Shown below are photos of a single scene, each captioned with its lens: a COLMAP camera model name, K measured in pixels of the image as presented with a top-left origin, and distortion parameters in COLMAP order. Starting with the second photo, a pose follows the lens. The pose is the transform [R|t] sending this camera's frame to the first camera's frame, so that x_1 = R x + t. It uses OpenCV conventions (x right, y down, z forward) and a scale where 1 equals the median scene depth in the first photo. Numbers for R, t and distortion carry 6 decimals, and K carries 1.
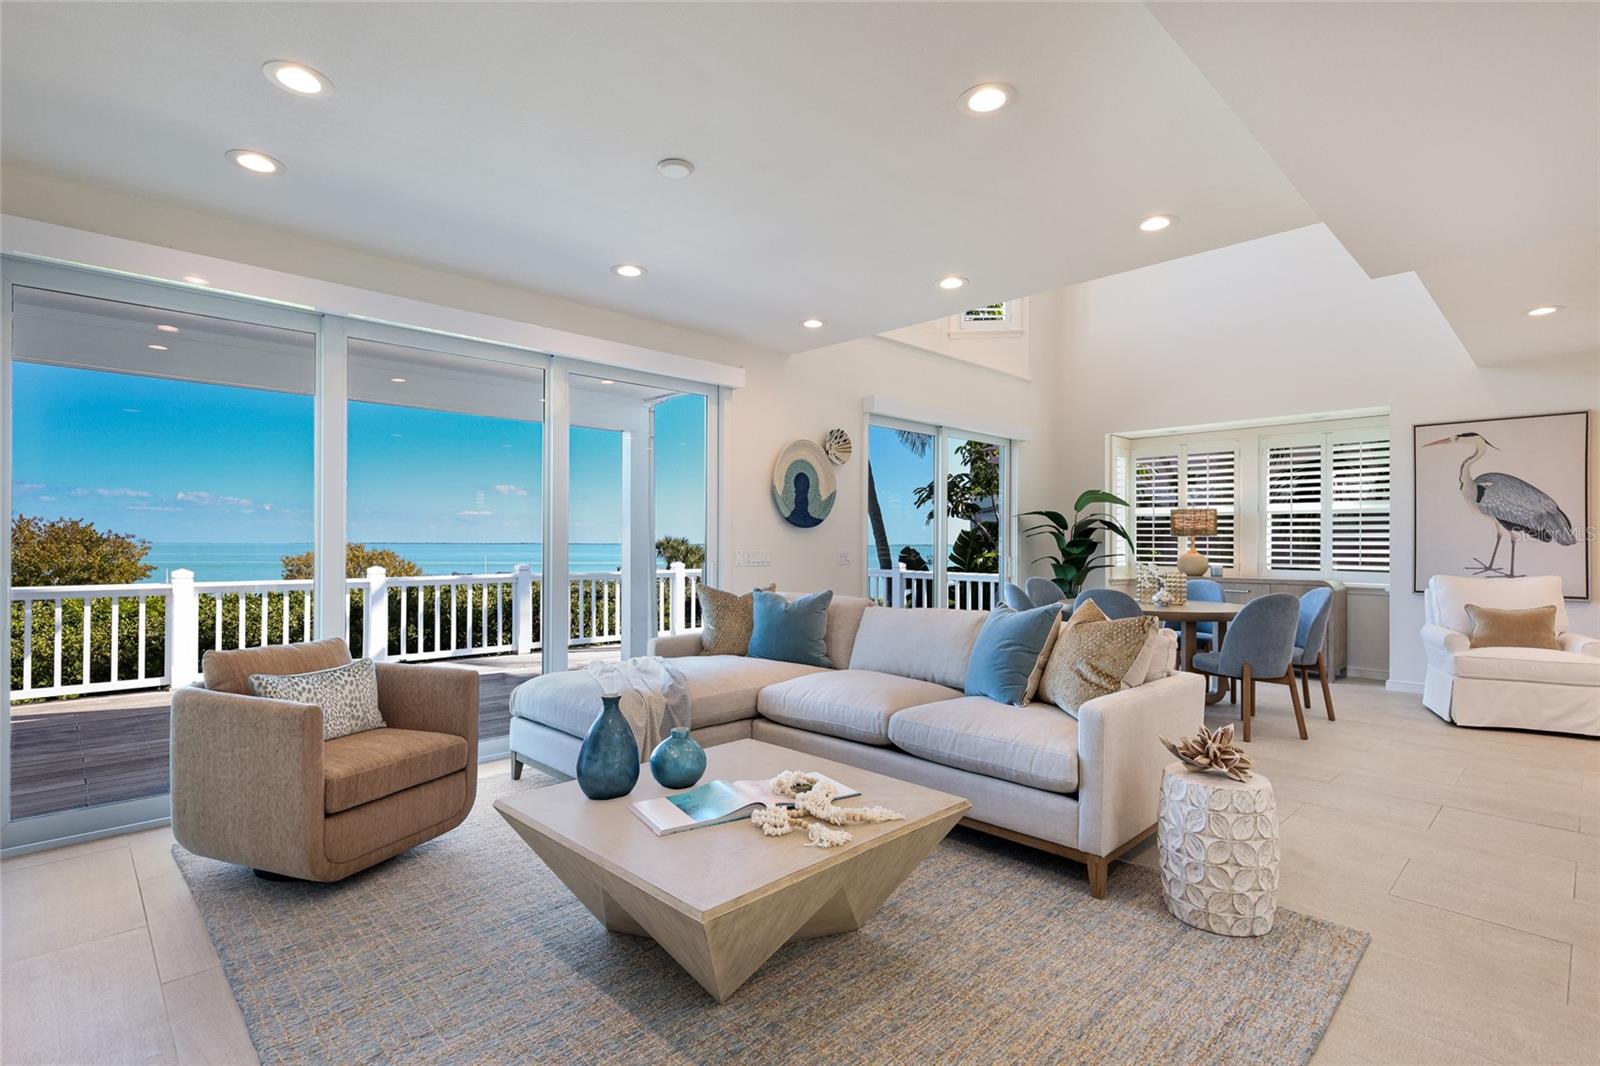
lens RADIAL K [[768.9, 0, 806.5], [0, 768.9, 538.7], [0, 0, 1]] dist [0.006796, 0.000119]
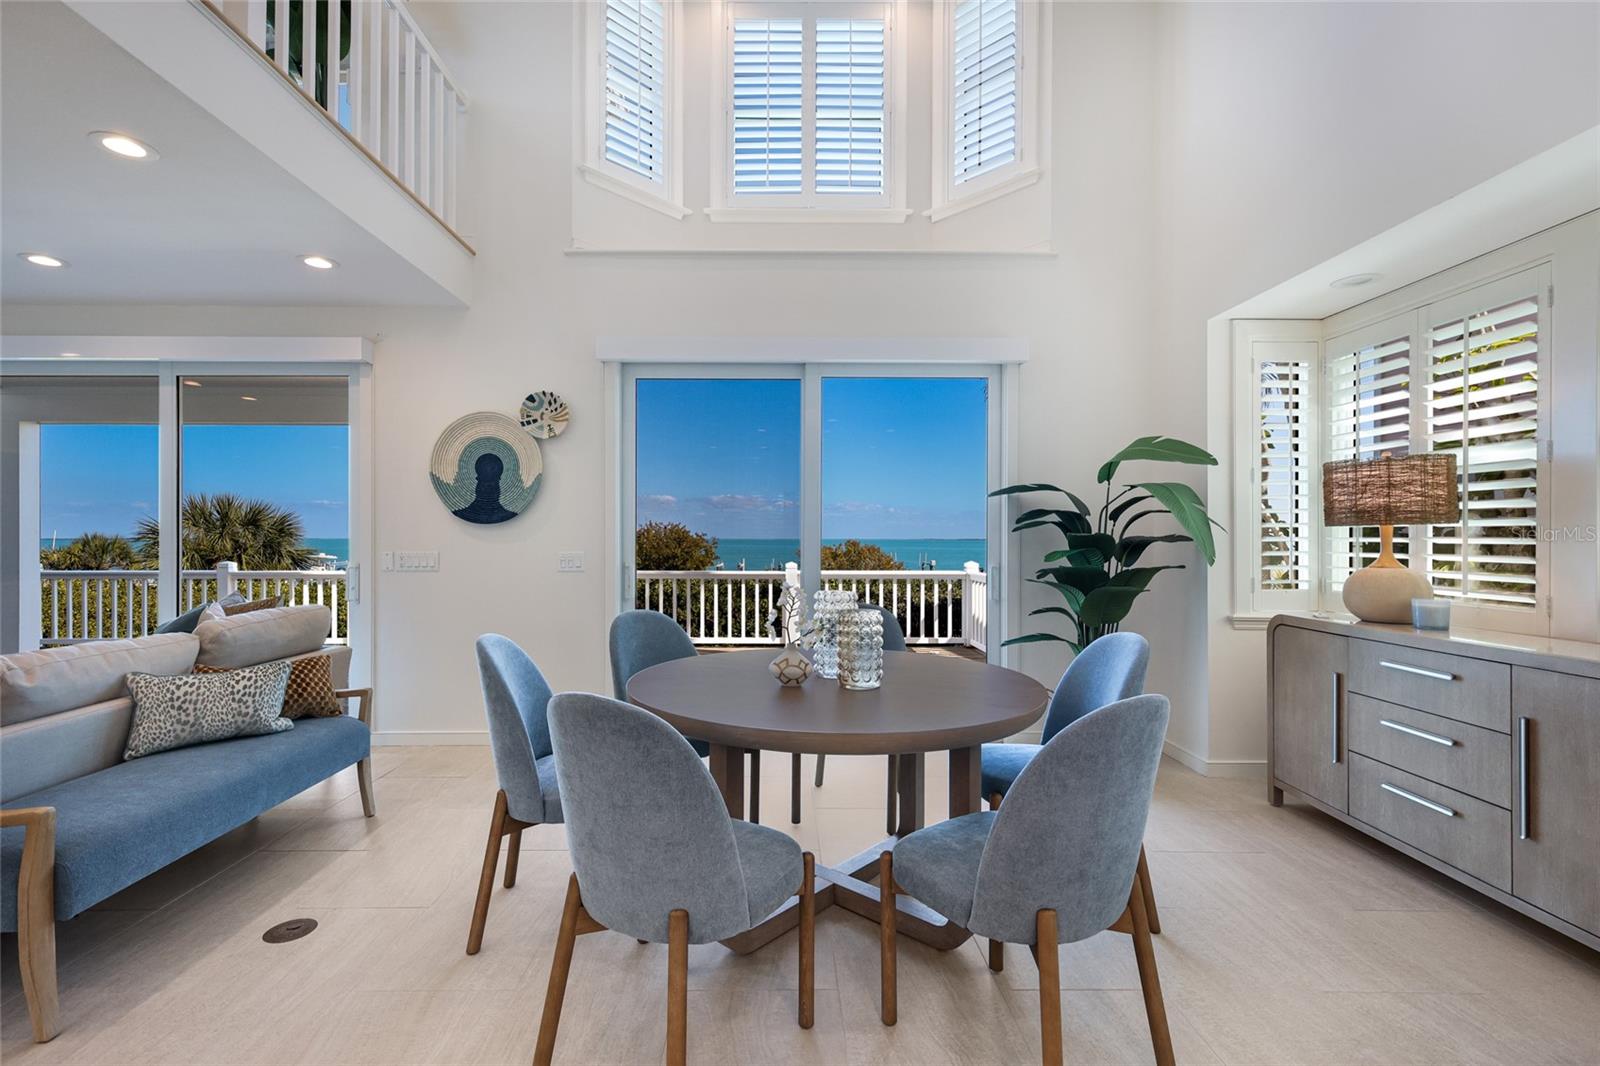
lens RADIAL K [[726.7, 0, 782.3], [0, 726.7, 535.8], [0, 0, 1]] dist [0.009028, -0.000081]
pose [[0.720483, -0.006305, -0.693444, 0.689964], [0.006161, 0.999977, -0.002691, 0.001805], [0.693446, -0.002334, 0.720505, 0.636743]]
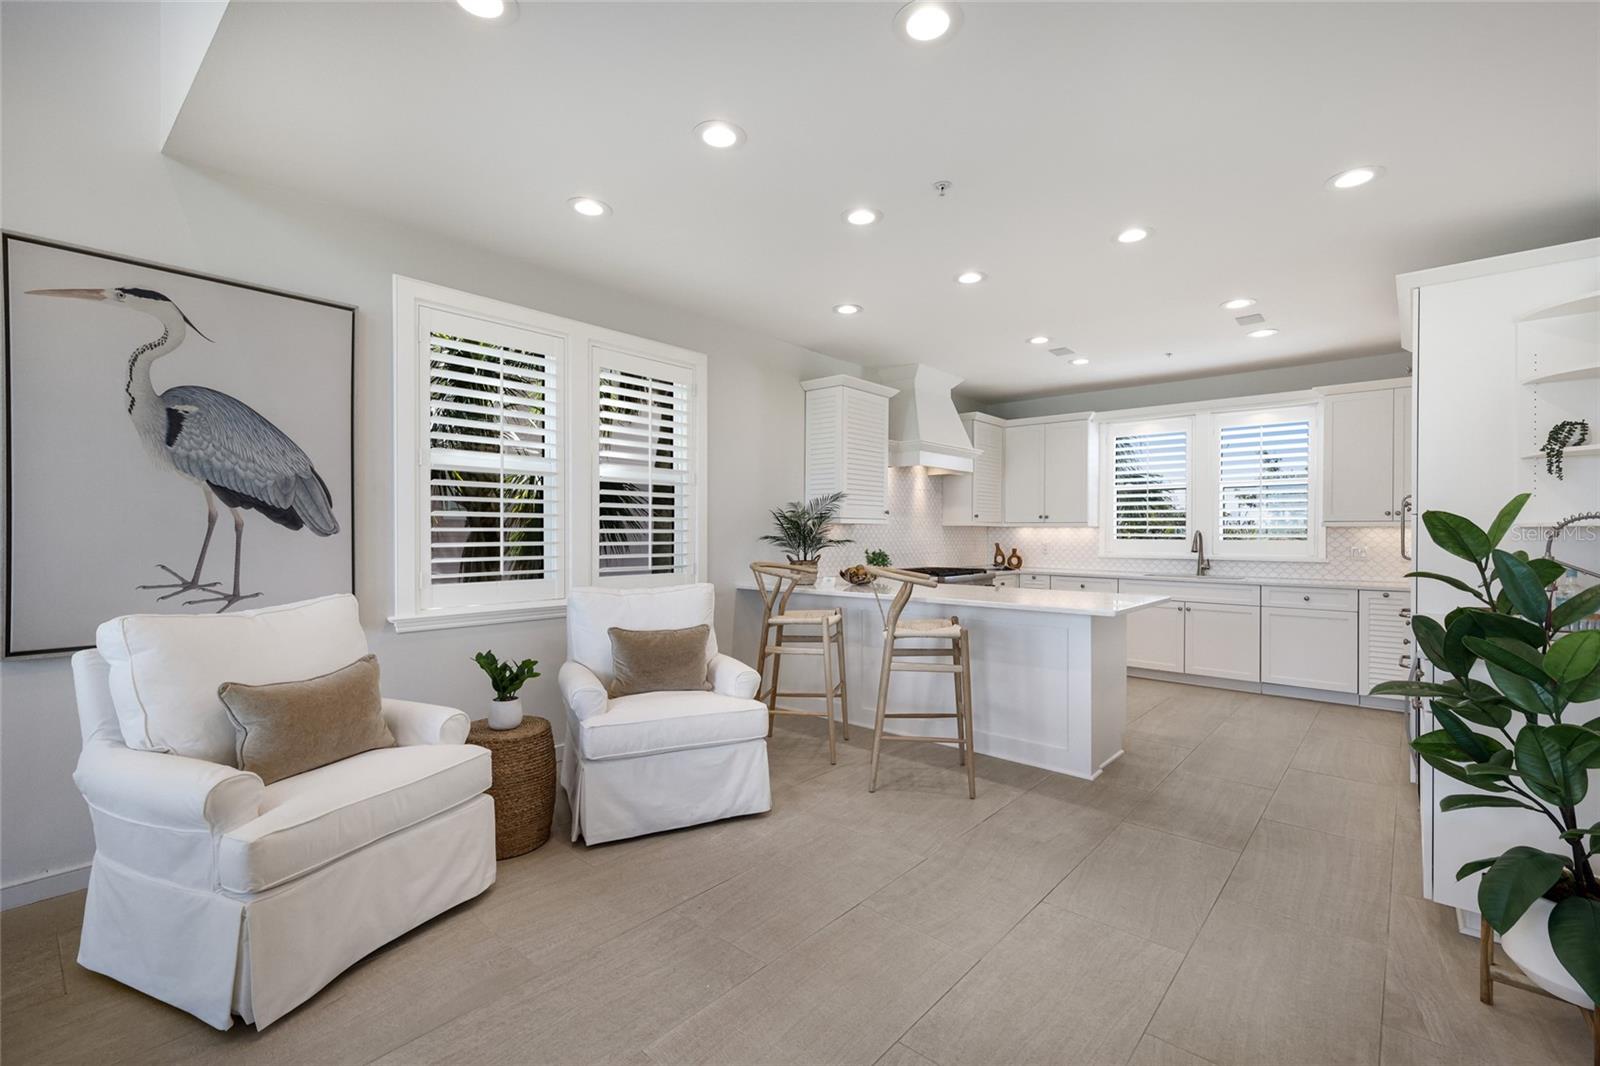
lens RADIAL K [[700.6, 0, 796.5], [0, 700.6, 534.8], [0, 0, 1]] dist [0.009815, 0.000098]
pose [[-0.076651, -0.010998, 0.996997, 0.406493], [-0.011364, 0.999884, 0.010156, -0.001254], [-0.996993, -0.010551, -0.076767, 0.642887]]
